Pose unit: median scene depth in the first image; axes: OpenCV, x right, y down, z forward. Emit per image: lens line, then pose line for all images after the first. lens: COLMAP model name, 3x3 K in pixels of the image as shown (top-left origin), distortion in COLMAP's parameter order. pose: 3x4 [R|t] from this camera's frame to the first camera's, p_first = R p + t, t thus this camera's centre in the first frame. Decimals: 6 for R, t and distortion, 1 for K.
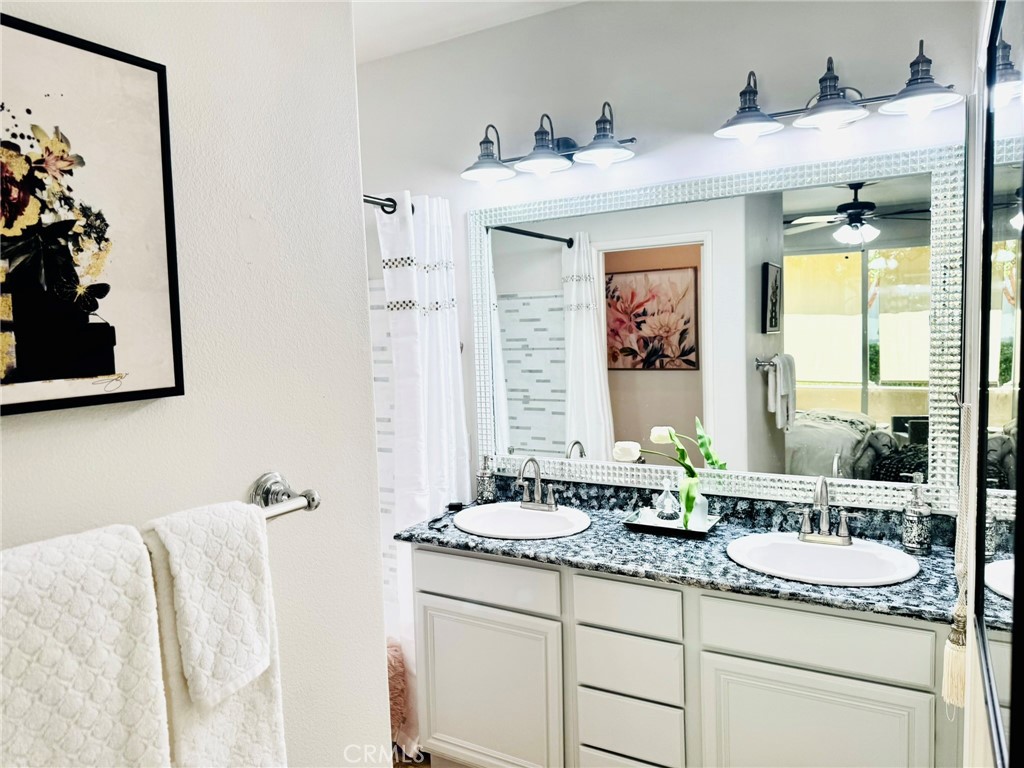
lens RADIAL K [[722.5, 0, 512.0], [0, 722.5, 384.0], [0, 0, 1]] dist [0.167082, -0.316783]
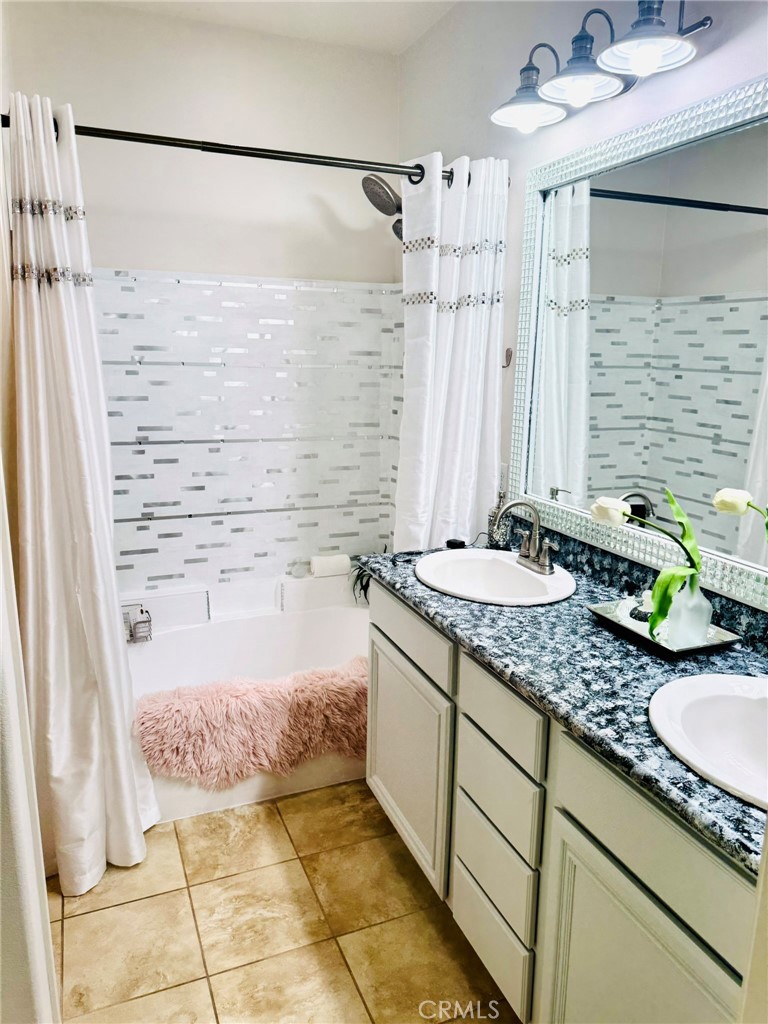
lens RADIAL K [[722.5, 0, 384.0], [0, 722.5, 512.0], [0, 0, 1]] dist [0.167082, -0.316783]
pose [[0.791550, 0.175491, -0.585364, 0.381457], [-0.091183, 0.981073, 0.170824, -0.007120], [0.604263, -0.081841, 0.792571, 0.302404]]
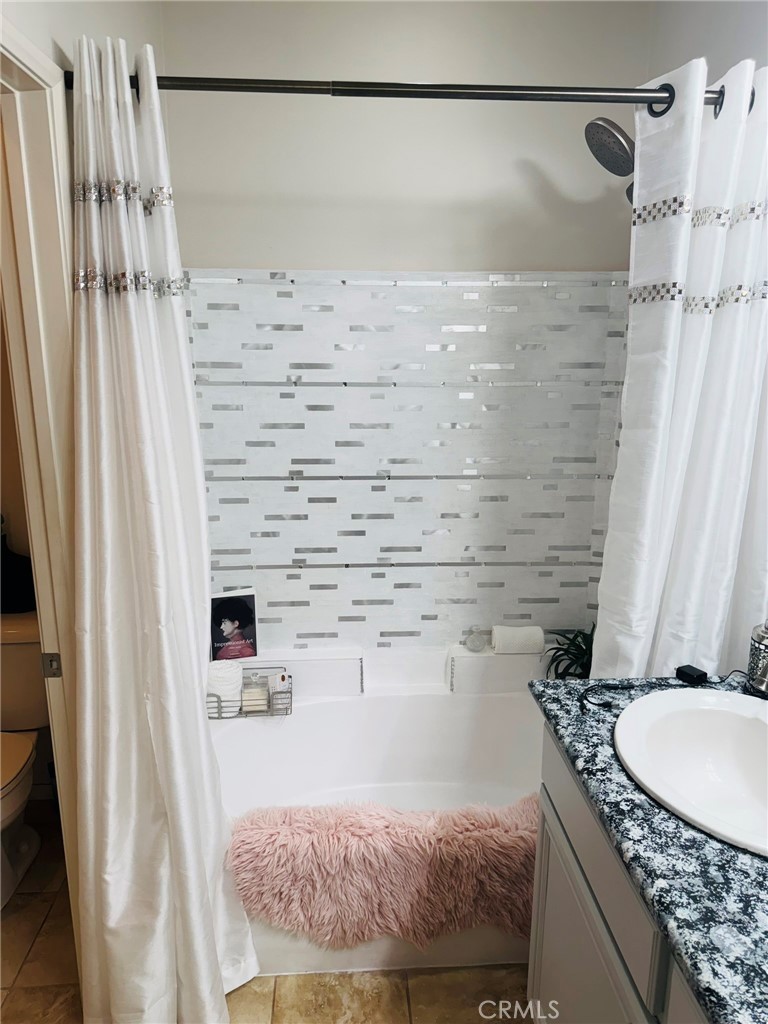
lens RADIAL K [[726.2, 0, 377.0], [0, 726.2, 515.1], [0, 0, 1]] dist [0.079839, -0.117424]
pose [[0.549135, 0.226239, -0.804529, 0.229617], [-0.088264, 0.972978, 0.213362, -0.049282], [0.831060, -0.046154, 0.554265, 0.551794]]
